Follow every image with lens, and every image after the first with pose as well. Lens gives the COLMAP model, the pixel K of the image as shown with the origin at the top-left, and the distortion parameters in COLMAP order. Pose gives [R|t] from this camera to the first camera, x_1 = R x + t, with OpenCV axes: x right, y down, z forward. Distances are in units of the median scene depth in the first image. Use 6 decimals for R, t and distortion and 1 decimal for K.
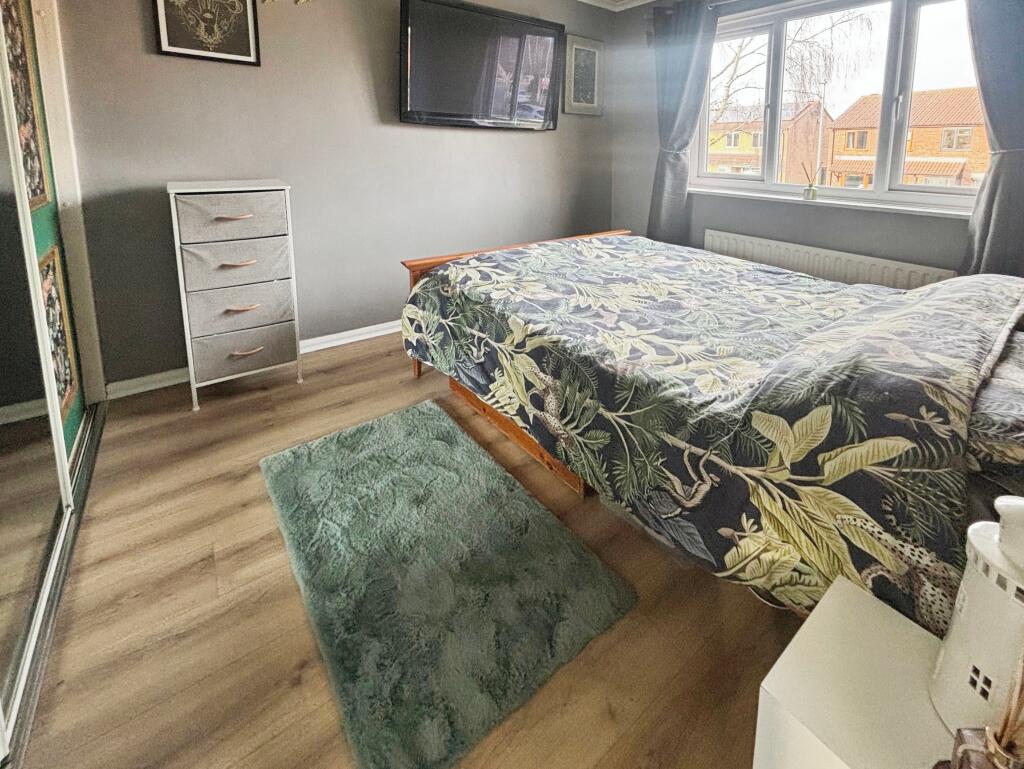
lens RADIAL K [[416.3, 0, 512.0], [0, 416.3, 384.5], [0, 0, 1]] dist [-0.000389, -0.000154]
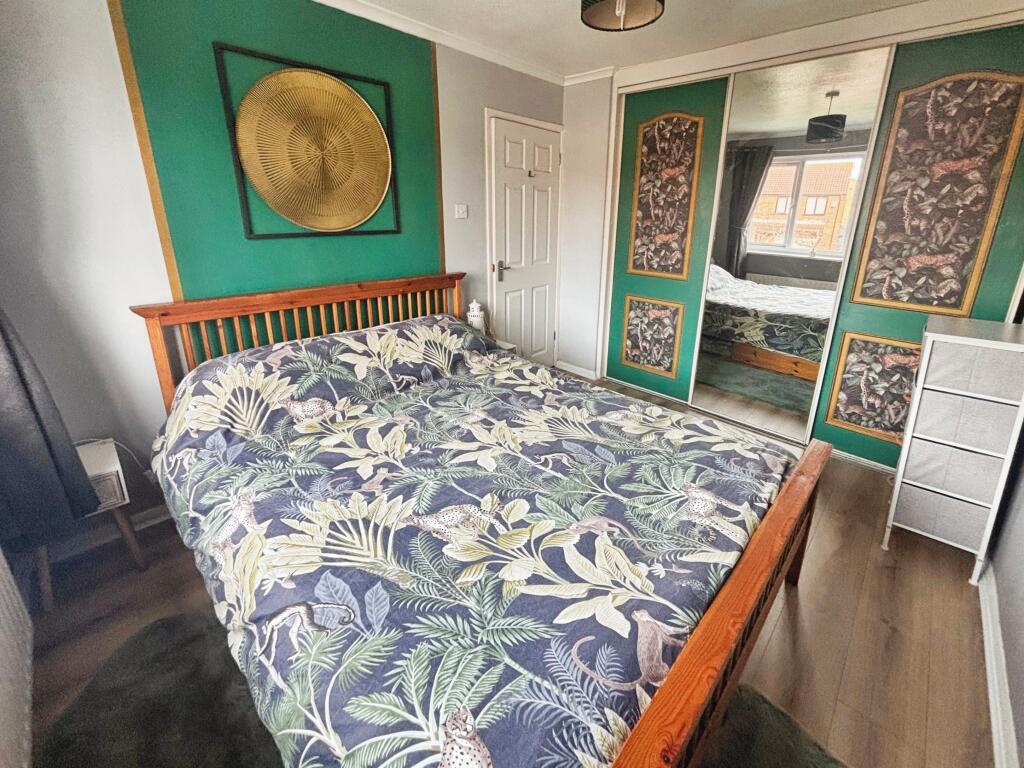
lens RADIAL K [[416.3, 0, 512.0], [0, 416.3, 384.0], [0, 0, 1]] dist [-0.000389, -0.000154]
pose [[-0.988772, 0.029404, -0.146509, 0.069159], [-0.098055, 0.612169, 0.784624, -0.866360], [0.112759, 0.790180, -0.602412, 1.232847]]
